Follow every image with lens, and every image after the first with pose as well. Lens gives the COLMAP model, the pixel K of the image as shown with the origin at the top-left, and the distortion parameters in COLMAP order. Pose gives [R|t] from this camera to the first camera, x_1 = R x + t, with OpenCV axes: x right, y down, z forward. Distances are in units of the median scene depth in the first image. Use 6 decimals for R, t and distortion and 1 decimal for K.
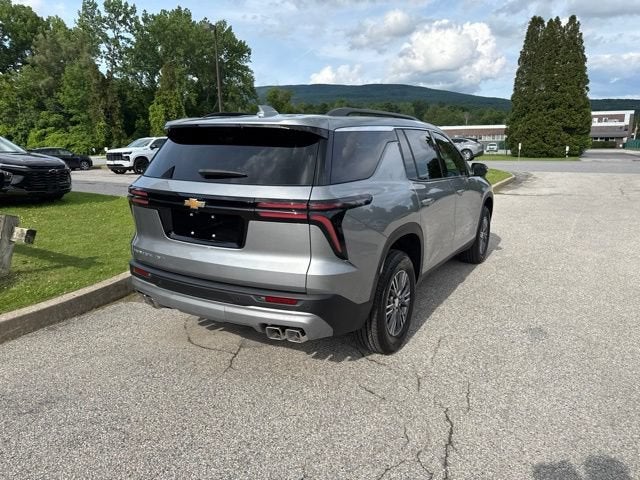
lens RADIAL K [[449.5, 0, 324.0], [0, 449.5, 238.7], [0, 0, 1]] dist [0.034511, -0.038103]
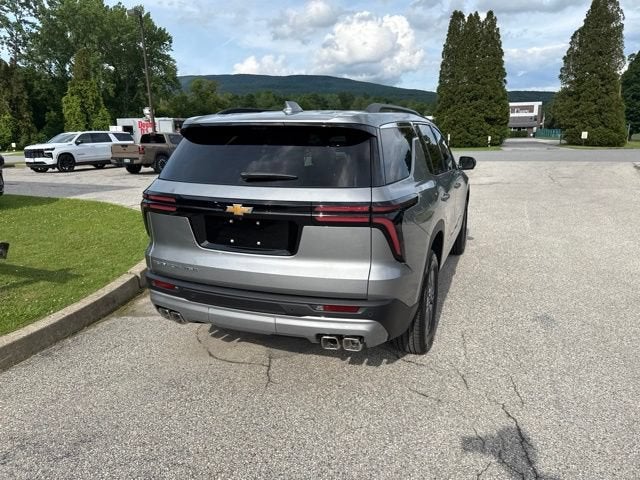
lens RADIAL K [[449.5, 0, 322.0], [0, 449.5, 241.4], [0, 0, 1]] dist [0.034511, -0.038103]
pose [[0.988516, -0.045184, 0.144203, -0.007537], [0.041839, 0.998782, 0.026150, -0.000904], [-0.145209, -0.019817, 0.989203, 0.001993]]
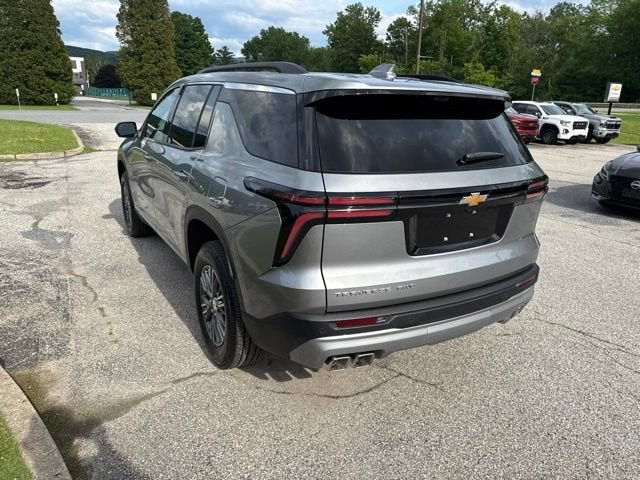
lens RADIAL K [[449.5, 0, 323.2], [0, 449.5, 243.6], [0, 0, 1]] dist [0.034511, -0.038103]
pose [[0.485337, -0.249261, 0.838043, -0.032678], [0.145595, 0.968159, 0.203643, -0.006073], [-0.862119, 0.023180, 0.506175, 0.025167]]
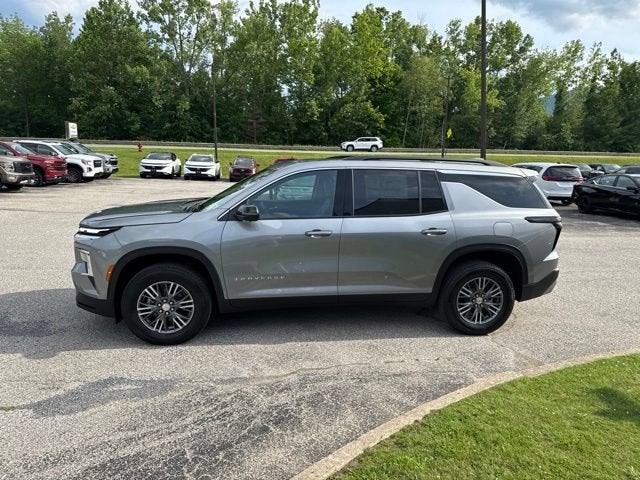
lens RADIAL K [[449.5, 0, 322.6], [0, 449.5, 249.1], [0, 0, 1]] dist [0.034511, -0.038103]
pose [[-0.616595, -0.184716, 0.765304, -0.038975], [0.127303, 0.935900, 0.328458, -0.022162], [-0.776920, 0.299951, -0.553557, 0.090883]]
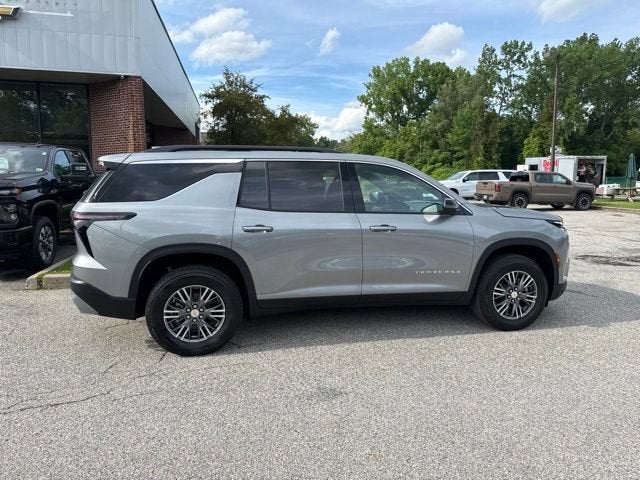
lens RADIAL K [[449.5, 0, 323.7], [0, 449.5, 236.8], [0, 0, 1]] dist [0.034511, -0.038103]
pose [[0.687349, 0.095390, -0.720036, 0.043147], [-0.149209, 0.988739, -0.011449, -0.003055], [0.710836, 0.115306, 0.693842, 0.015436]]
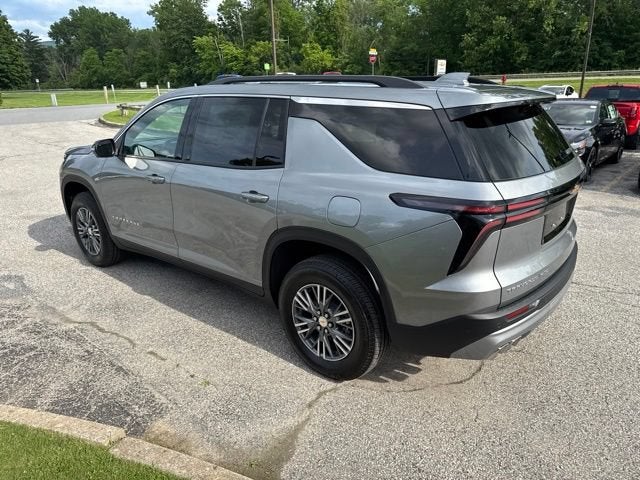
lens RADIAL K [[449.5, 0, 321.7], [0, 449.5, 244.4], [0, 0, 1]] dist [0.034511, -0.038103]
pose [[0.169727, -0.333066, 0.927502, -0.038407], [0.215549, 0.930915, 0.294847, -0.011008], [-0.961629, 0.149879, 0.229794, 0.040266]]
